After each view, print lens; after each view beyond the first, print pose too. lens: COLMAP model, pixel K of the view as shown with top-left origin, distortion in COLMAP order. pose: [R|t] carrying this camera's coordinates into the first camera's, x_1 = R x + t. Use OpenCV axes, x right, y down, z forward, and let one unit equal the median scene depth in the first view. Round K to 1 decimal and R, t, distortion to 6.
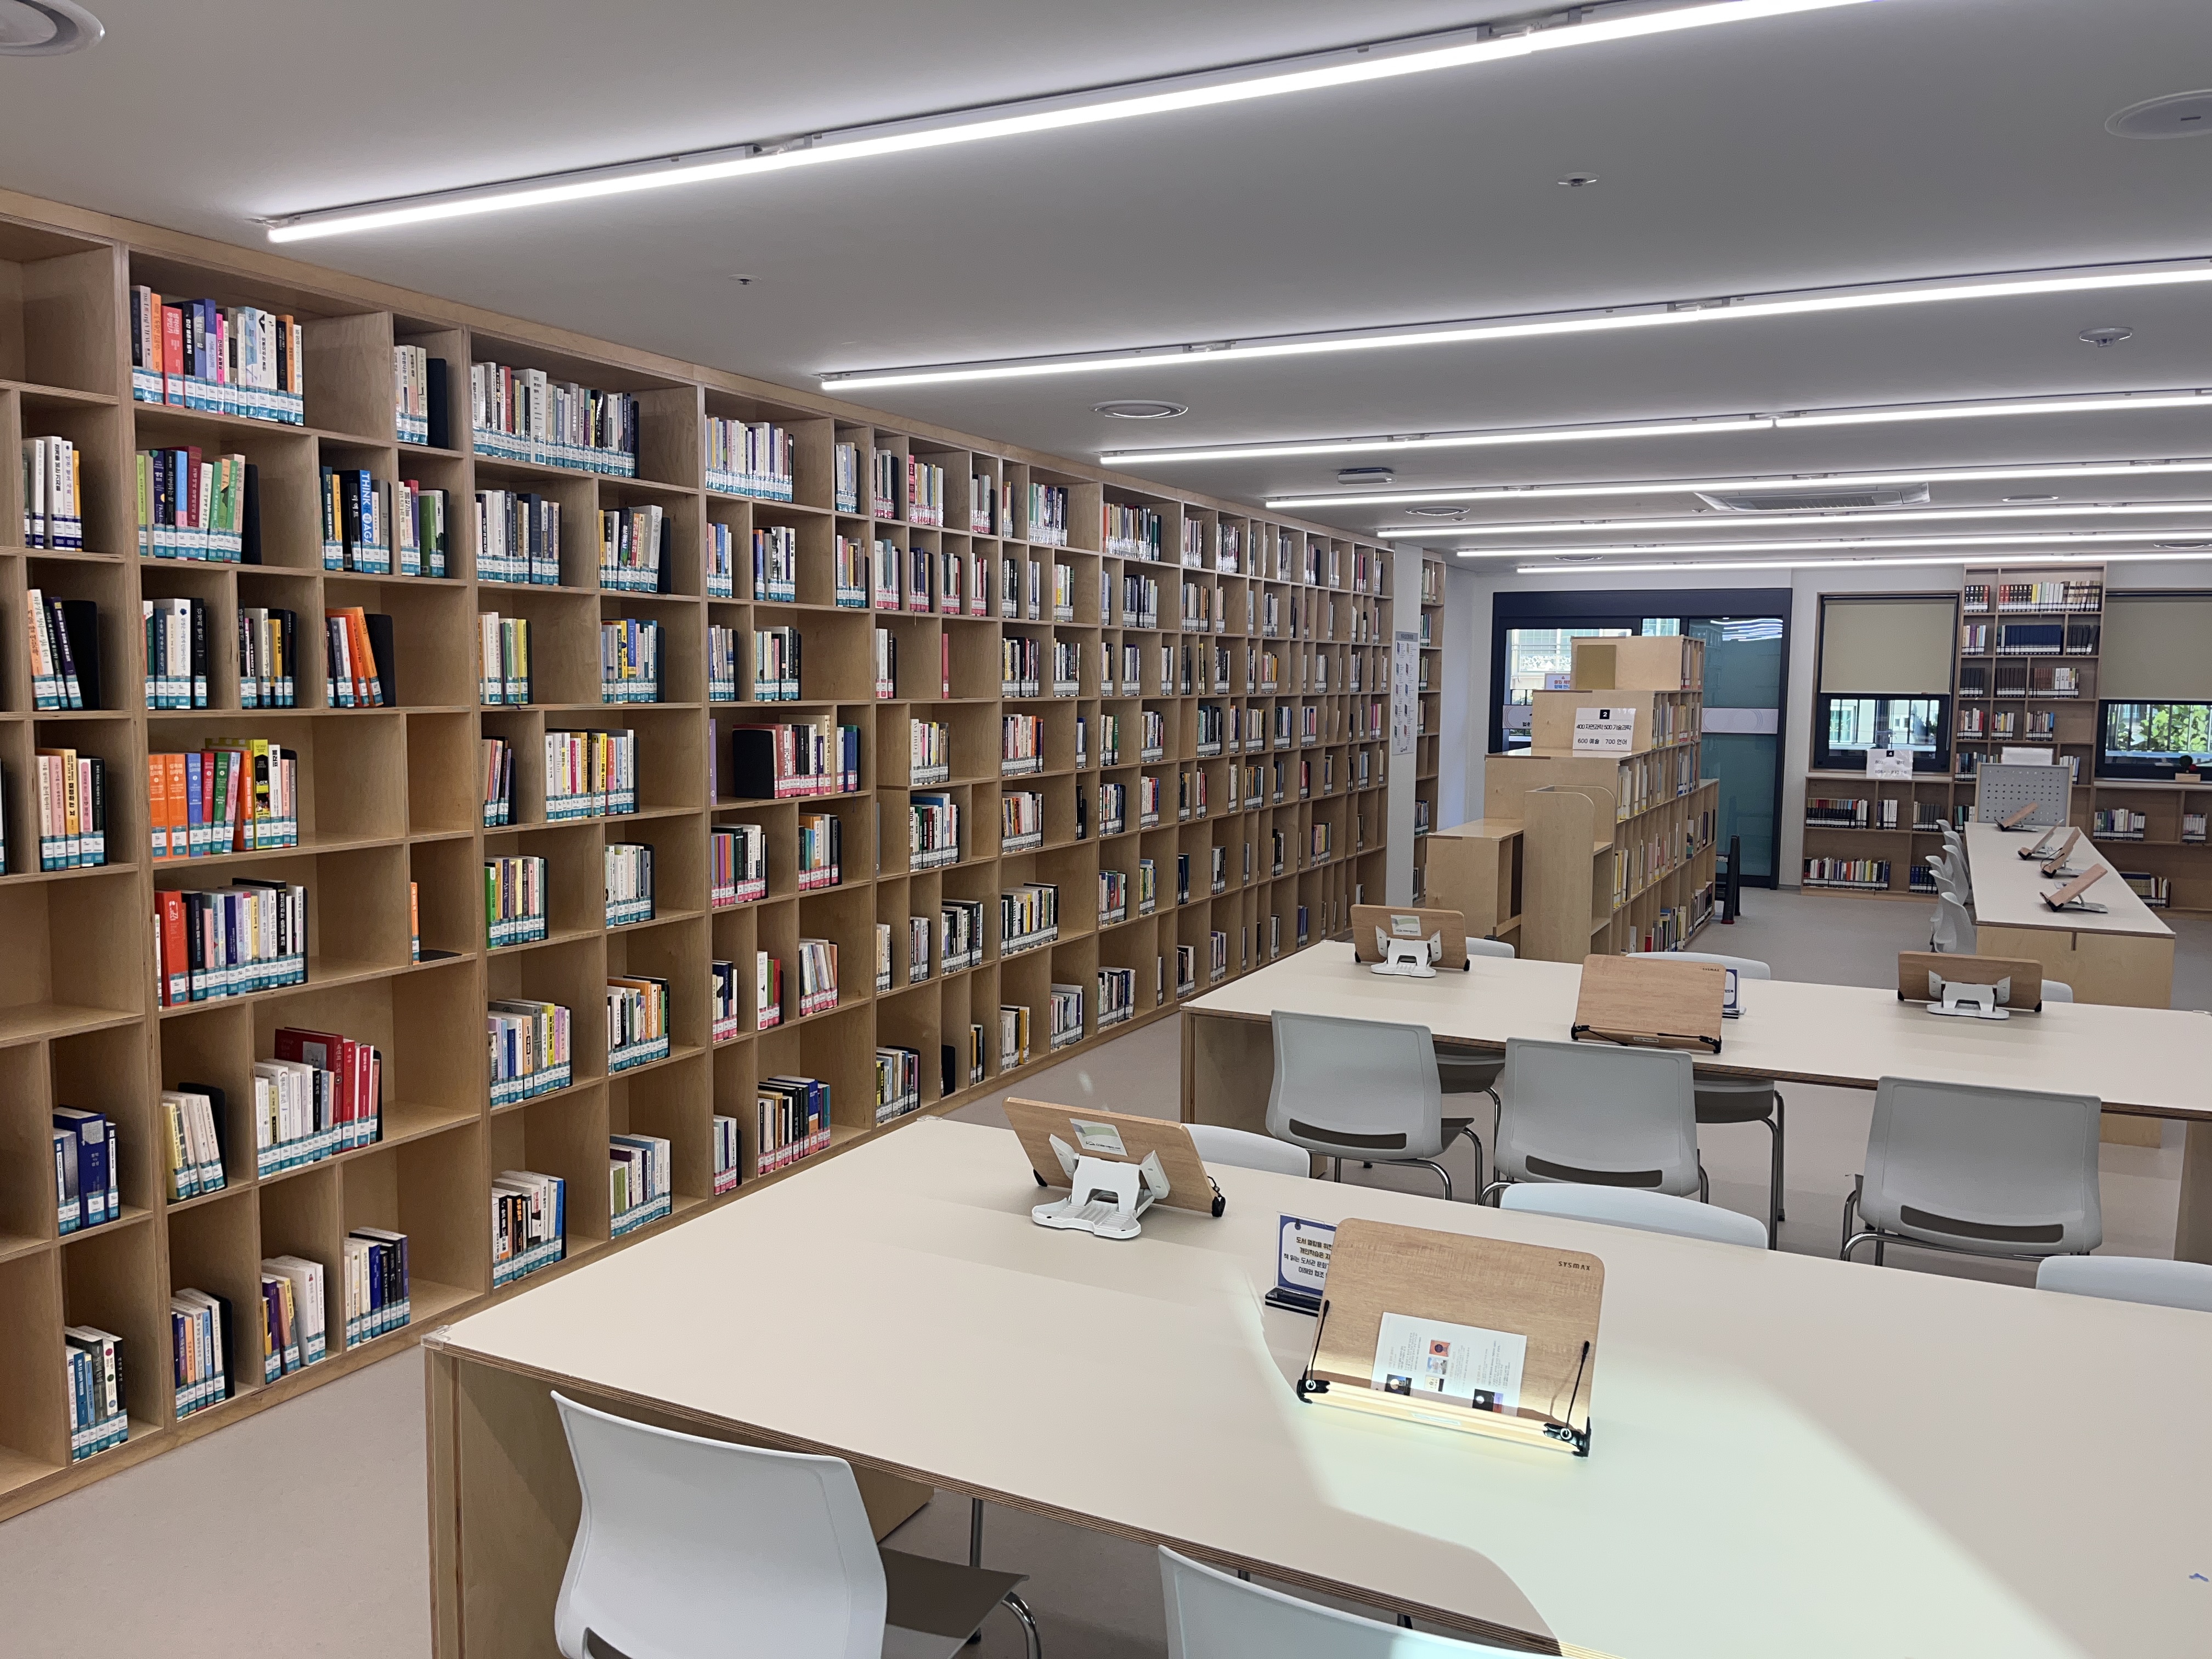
lens RADIAL K [[1666.8, 0, 1106.0], [0, 1666.8, 829.5], [0, 0, 1]] dist [0.048357, 0.000776]
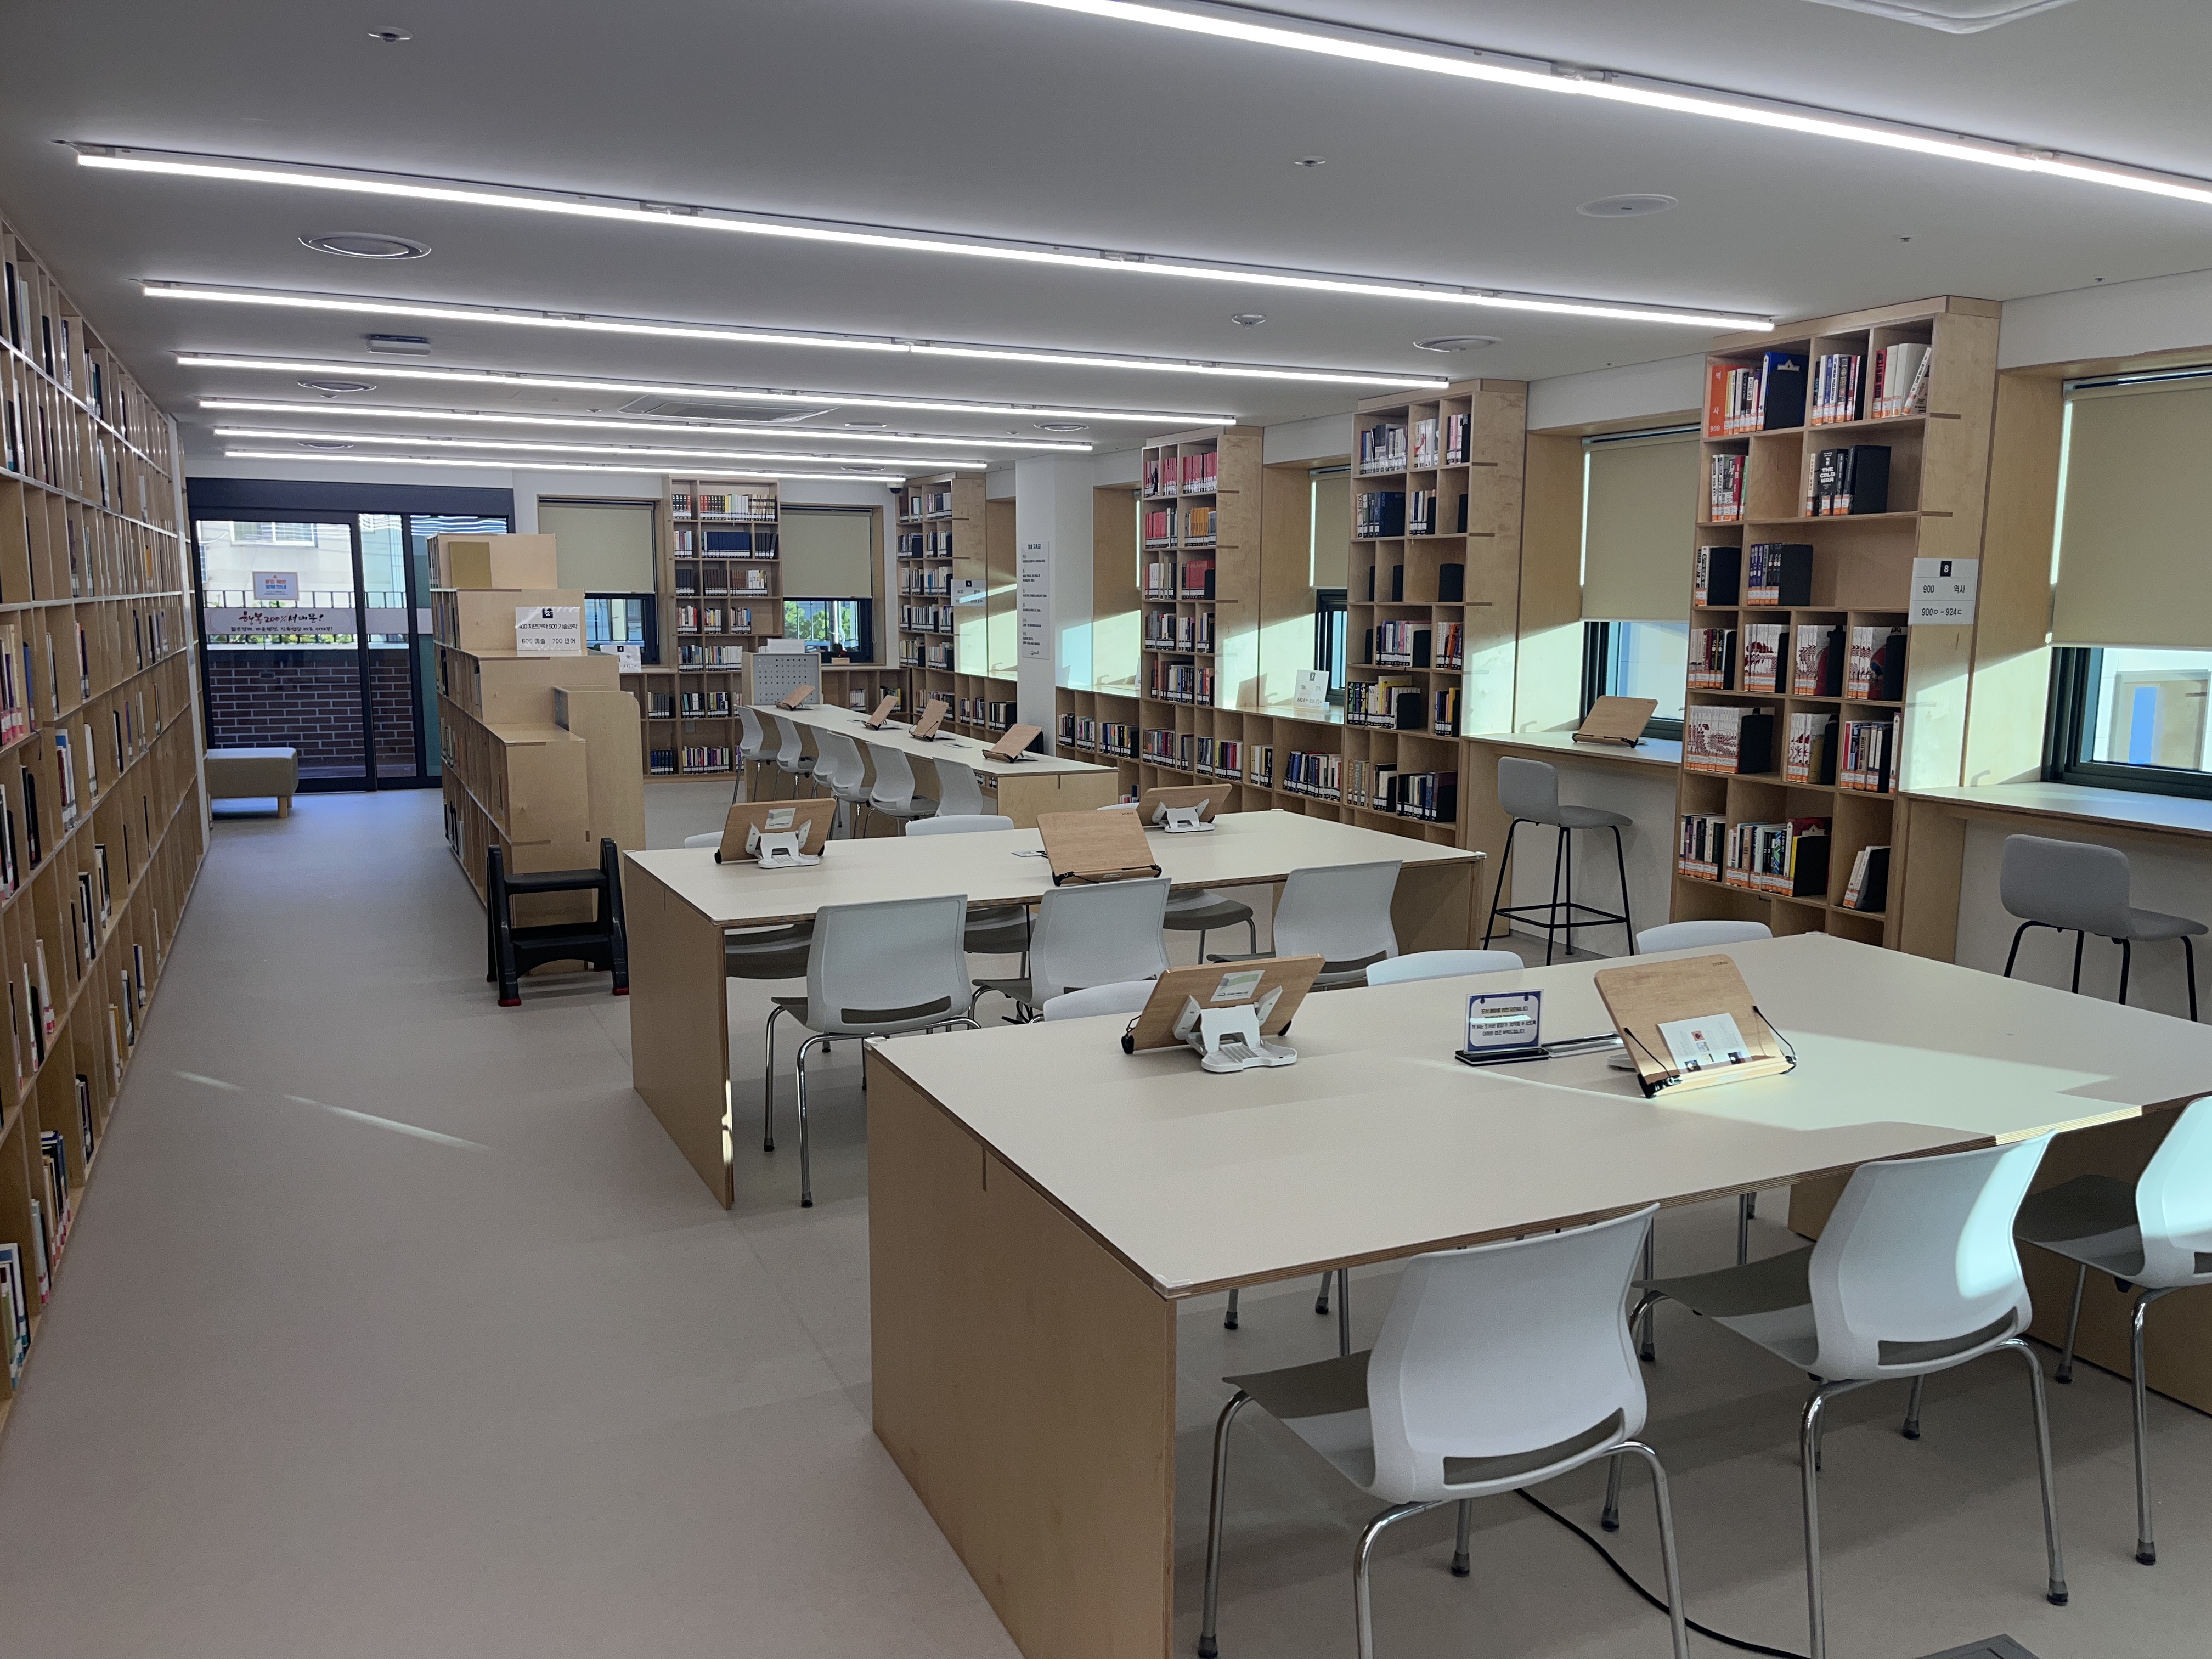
lens RADIAL K [[1685.2, 0, 1108.6], [0, 1685.2, 852.1], [0, 0, 1]] dist [0.034637, -0.001179]
pose [[0.618981, -0.128495, 0.774823, -0.238497], [0.074931, 0.991688, 0.104599, -0.007175], [-0.781823, -0.006686, 0.623464, 0.096027]]
